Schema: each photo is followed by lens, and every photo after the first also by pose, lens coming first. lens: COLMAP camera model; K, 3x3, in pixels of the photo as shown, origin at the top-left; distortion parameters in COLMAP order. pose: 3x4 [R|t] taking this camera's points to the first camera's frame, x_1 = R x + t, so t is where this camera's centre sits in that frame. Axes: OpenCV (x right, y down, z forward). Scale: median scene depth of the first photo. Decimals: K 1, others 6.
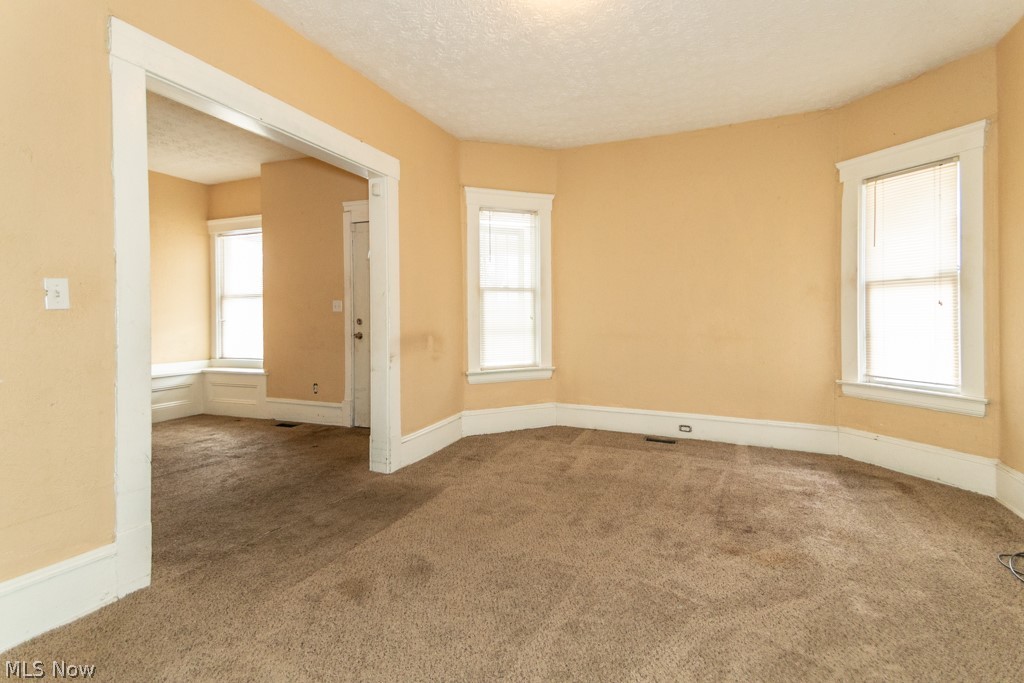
lens RADIAL K [[489.6, 0, 511.3], [0, 489.6, 320.6], [0, 0, 1]] dist [0.057411, -0.028608]
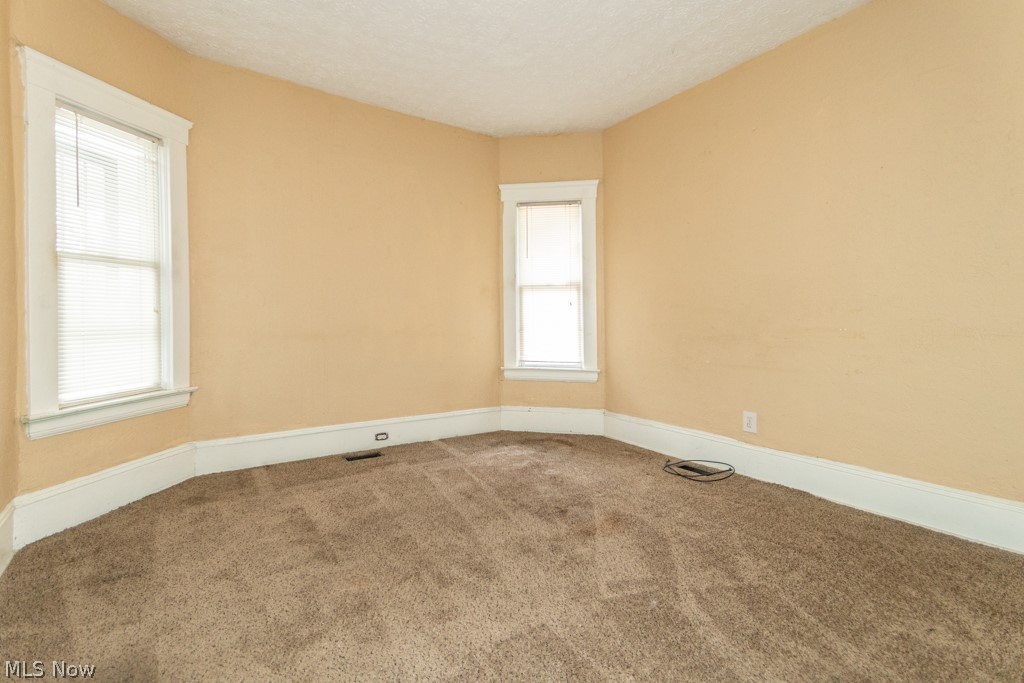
lens RADIAL K [[489.6, 0, 511.3], [0, 489.6, 320.6], [0, 0, 1]] dist [0.057411, -0.028608]
pose [[0.517748, 0.000620, 0.855533, -0.280253], [0.003602, 0.999989, -0.002905, 0.010140], [-0.855526, 0.004586, 0.517740, 0.316123]]
